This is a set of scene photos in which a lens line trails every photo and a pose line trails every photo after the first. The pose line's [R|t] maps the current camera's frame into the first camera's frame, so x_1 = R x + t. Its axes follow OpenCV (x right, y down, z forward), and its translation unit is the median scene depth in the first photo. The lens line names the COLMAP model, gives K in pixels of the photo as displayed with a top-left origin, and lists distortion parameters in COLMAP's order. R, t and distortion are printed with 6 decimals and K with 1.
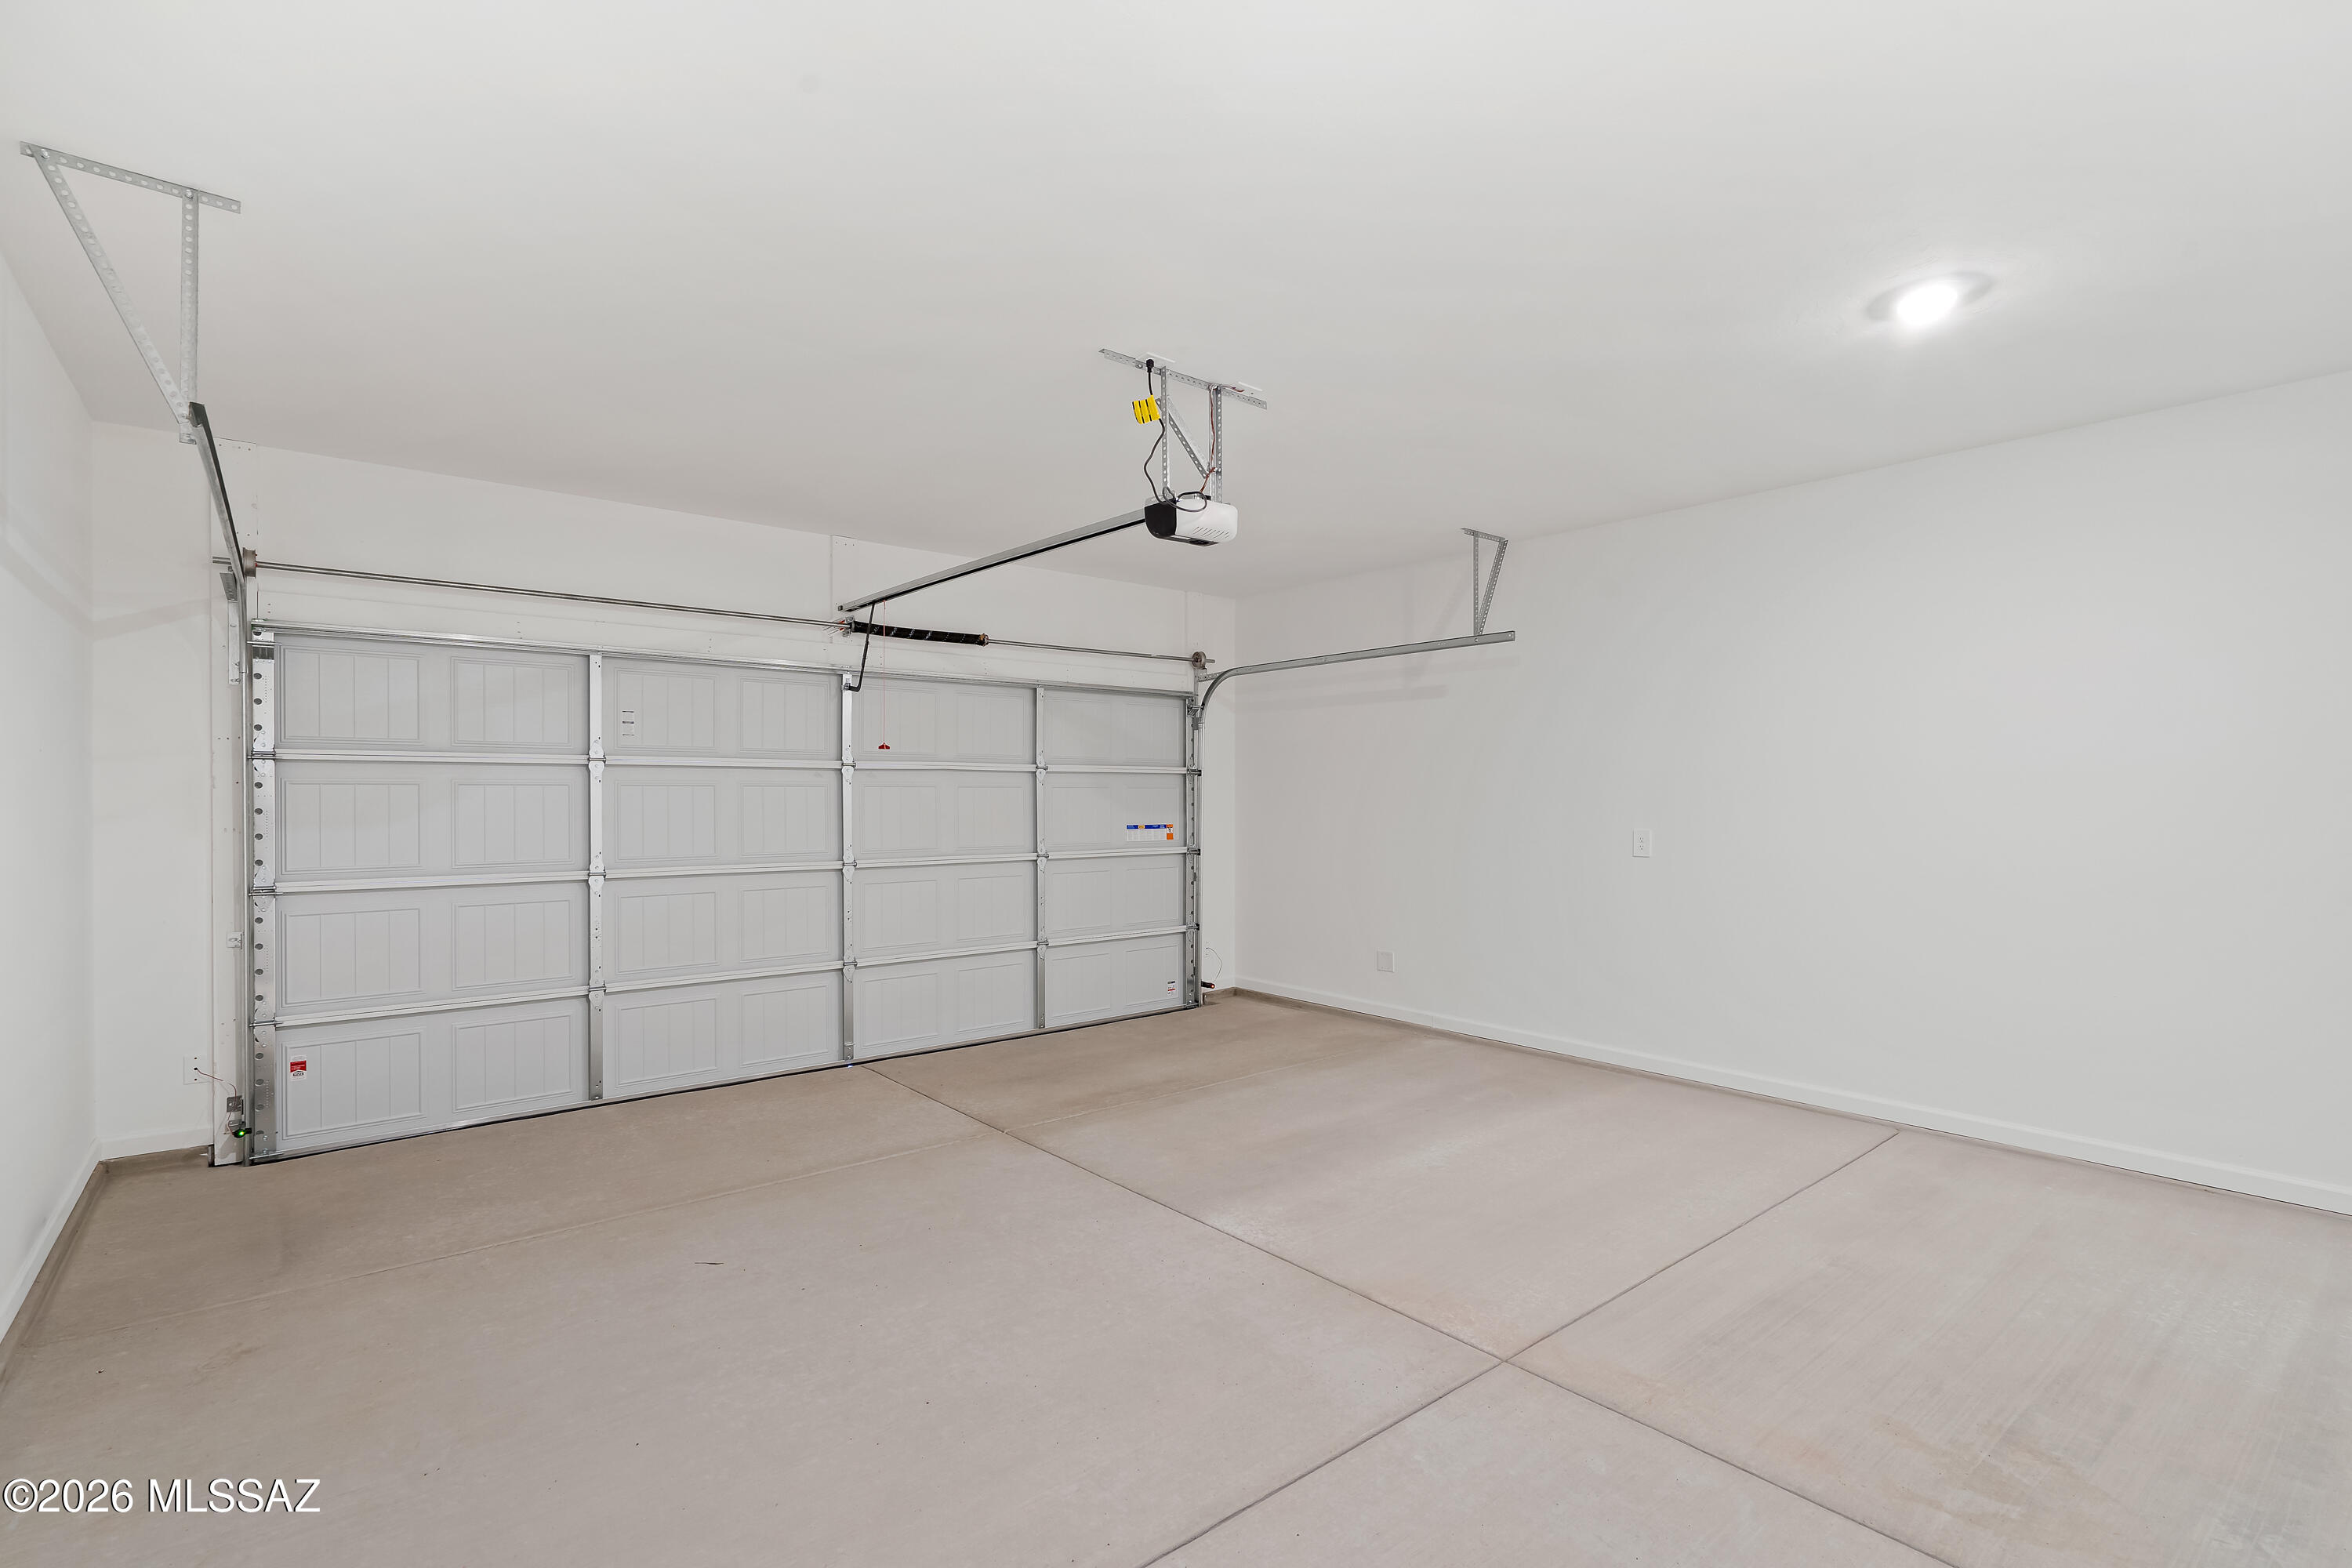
lens RADIAL K [[1085.0, 0, 1174.9], [0, 1085.0, 790.9], [0, 0, 1]] dist [-0.008007, 0.003681]
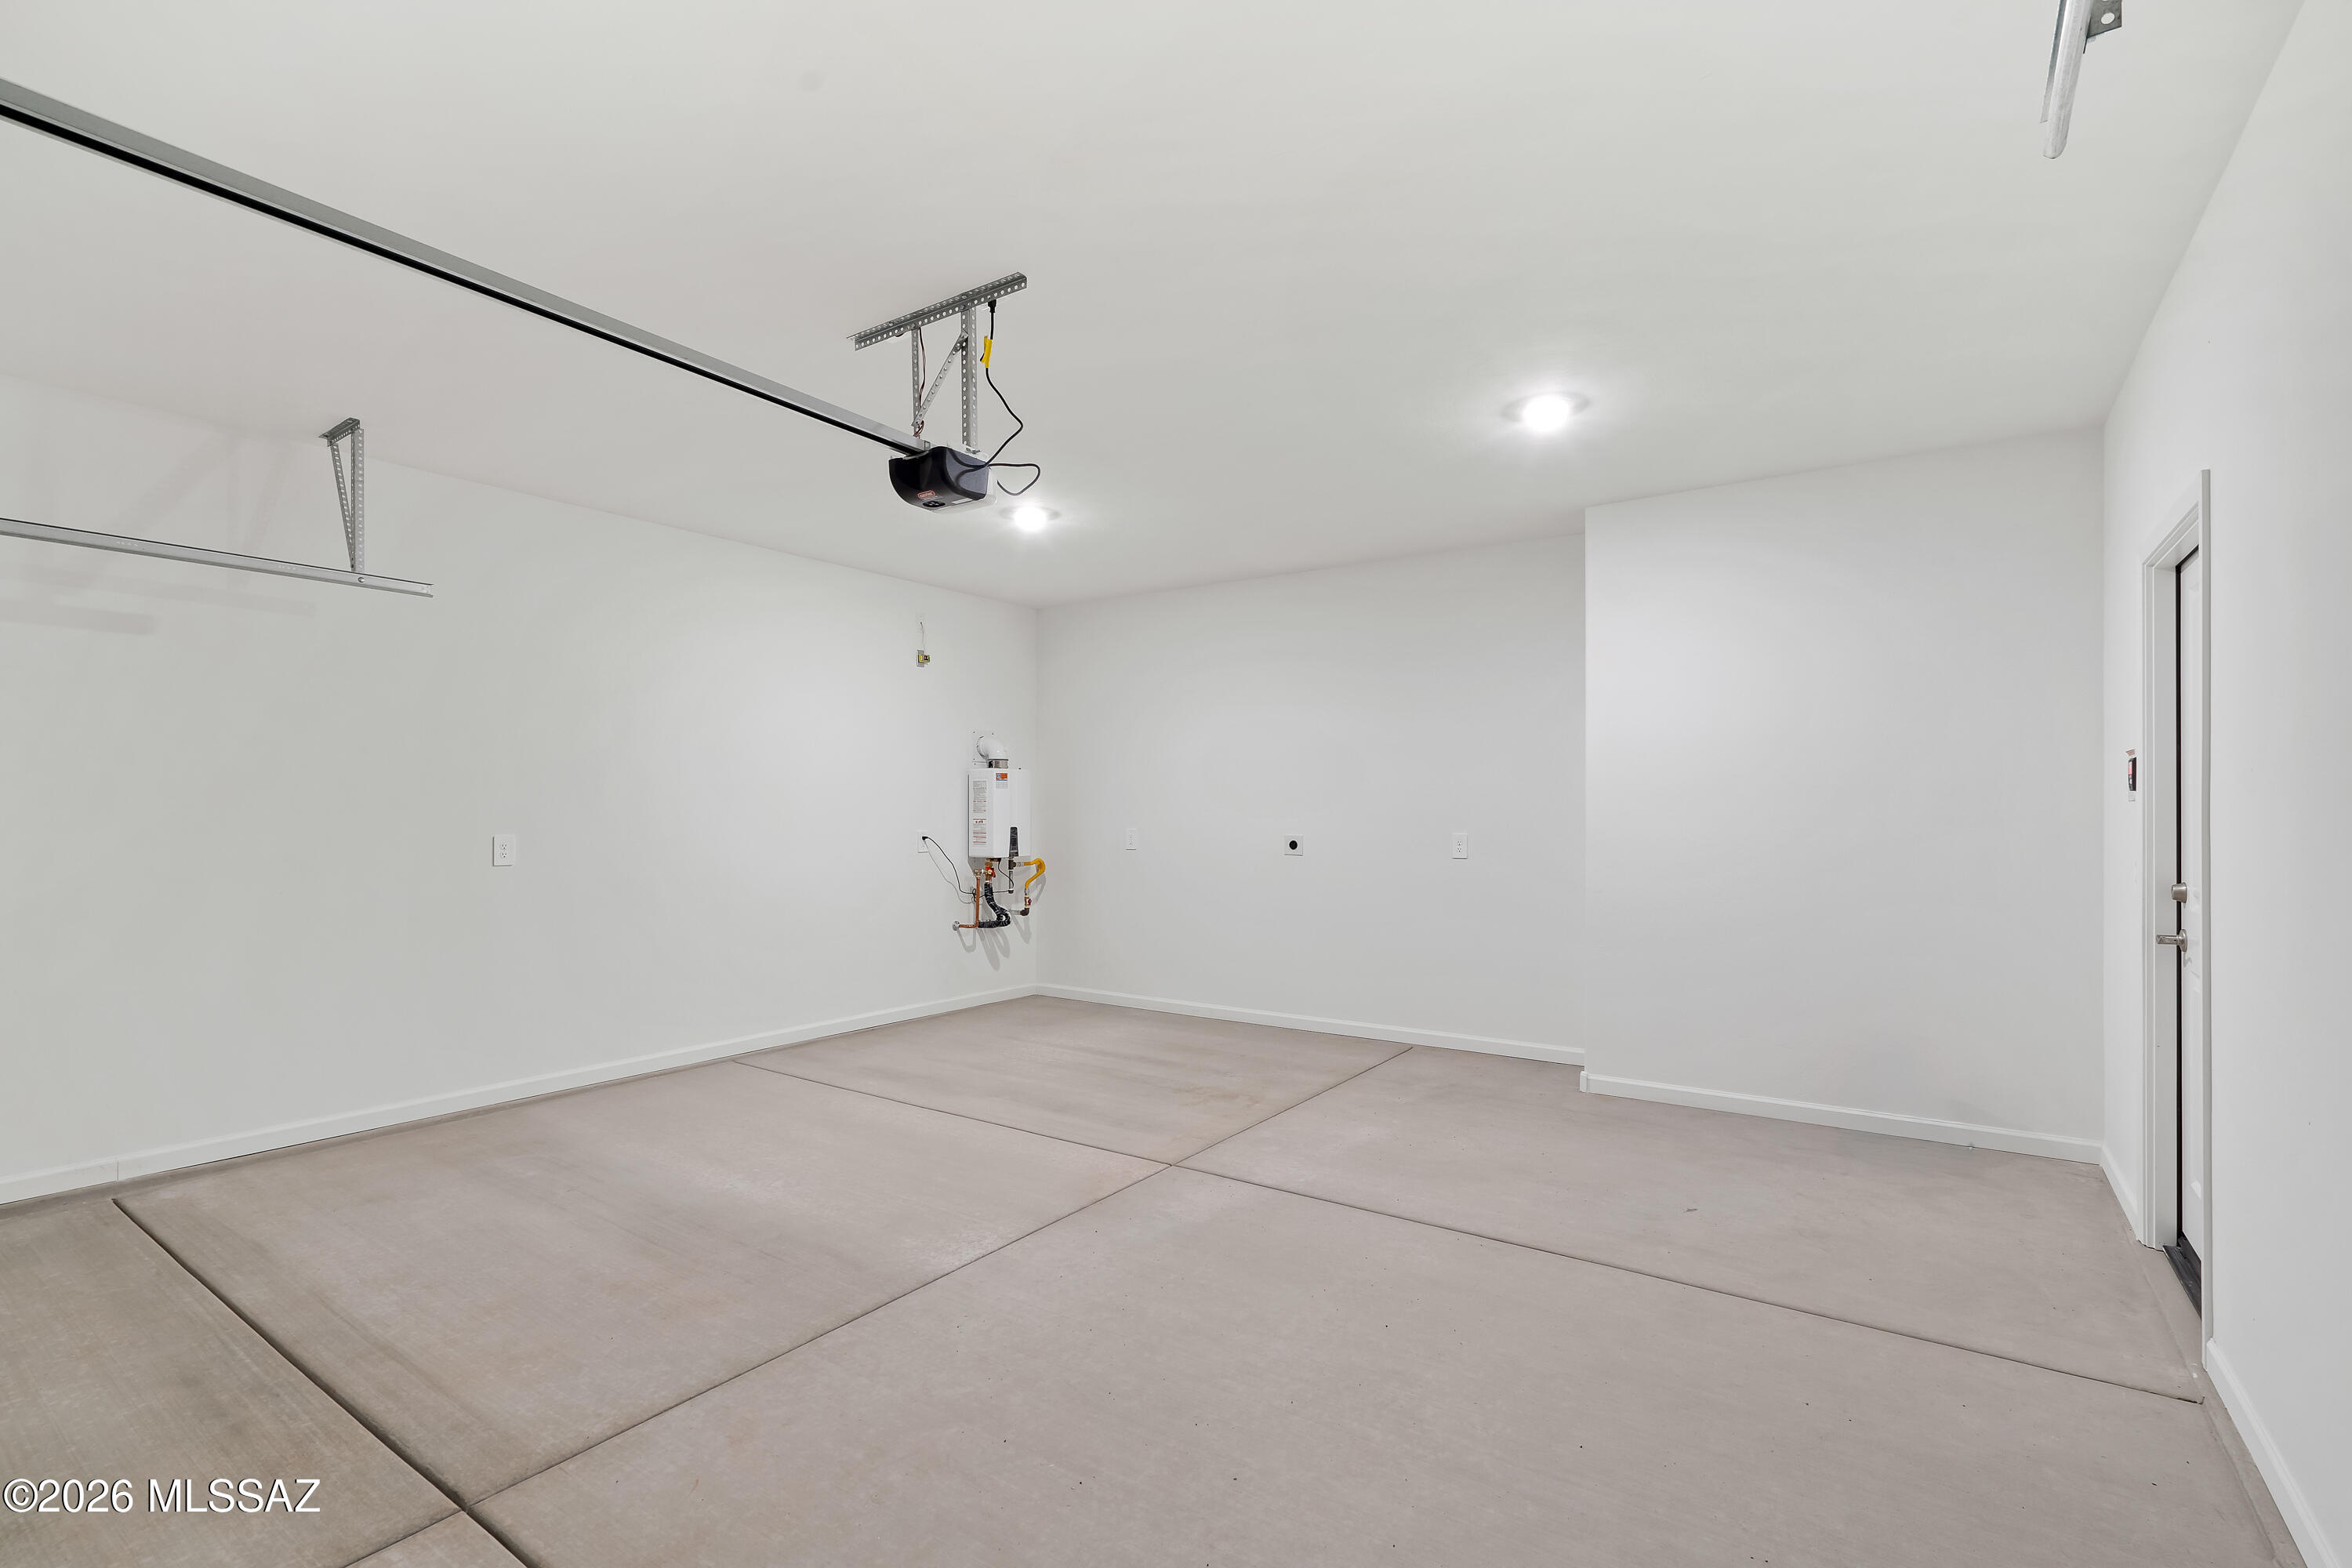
lens RADIAL K [[1085.0, 0, 1173.4], [0, 1085.0, 794.7], [0, 0, 1]] dist [-0.008007, 0.003681]
pose [[-0.274294, 0.011824, 0.961573, -0.889503], [-0.005018, 0.999893, -0.013726, 0.017348], [-0.961633, -0.008590, -0.274206, 1.075805]]
